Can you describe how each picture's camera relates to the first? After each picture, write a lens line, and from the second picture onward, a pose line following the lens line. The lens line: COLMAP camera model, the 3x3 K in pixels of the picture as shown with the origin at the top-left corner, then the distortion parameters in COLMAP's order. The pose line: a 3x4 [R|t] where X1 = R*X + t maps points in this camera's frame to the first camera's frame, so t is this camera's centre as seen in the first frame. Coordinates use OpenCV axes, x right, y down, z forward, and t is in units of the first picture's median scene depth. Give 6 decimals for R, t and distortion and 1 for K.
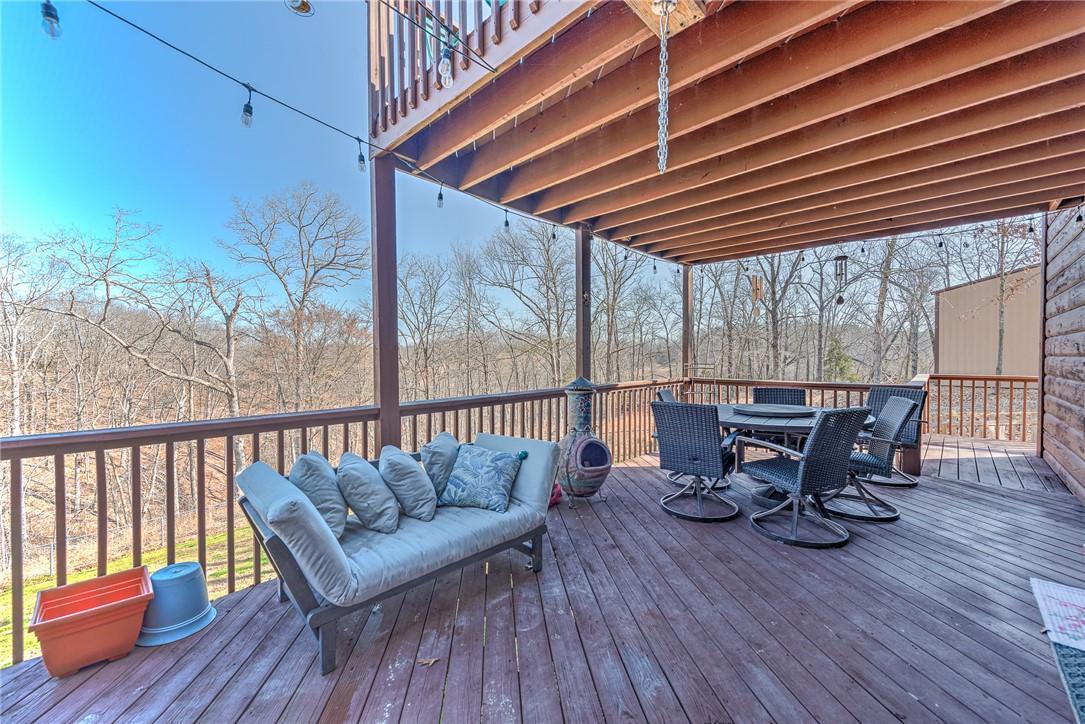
lens RADIAL K [[422.8, 0, 542.8], [0, 422.8, 364.4], [0, 0, 1]] dist [0.003945, -0.000737]
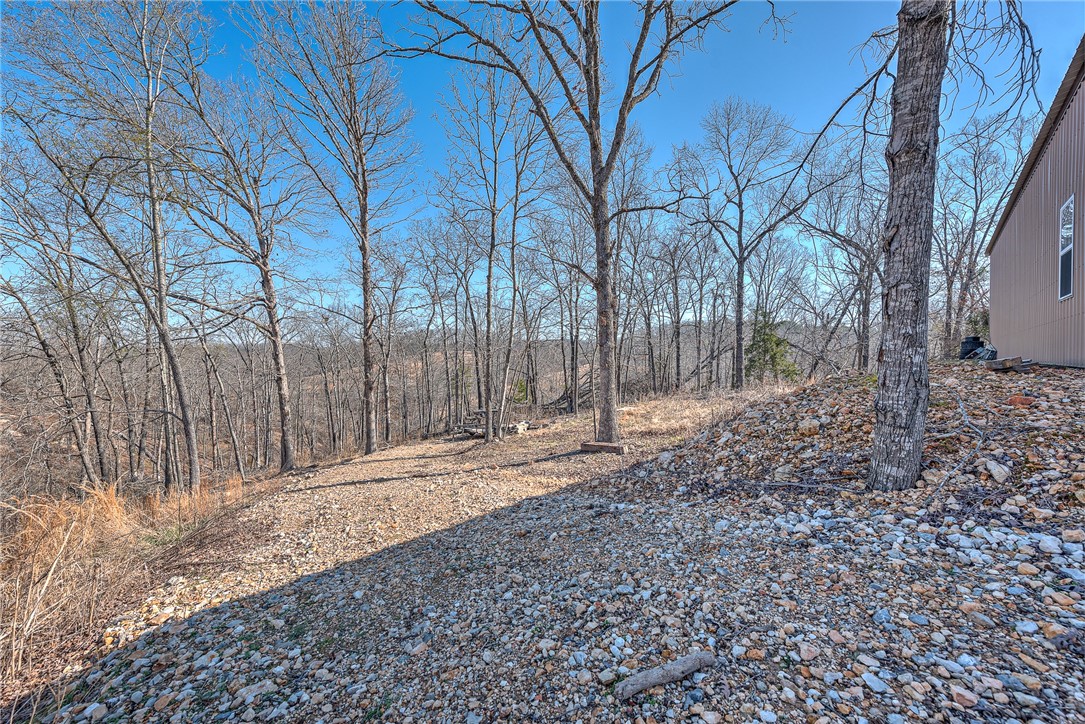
lens RADIAL K [[422.8, 0, 542.1], [0, 422.8, 358.7], [0, 0, 1]] dist [0.003945, -0.000737]
pose [[0.994727, -0.002164, 0.102538, 0.236862], [0.002872, 0.999973, -0.006754, 0.014234], [-0.102521, 0.007013, 0.994706, 0.321886]]
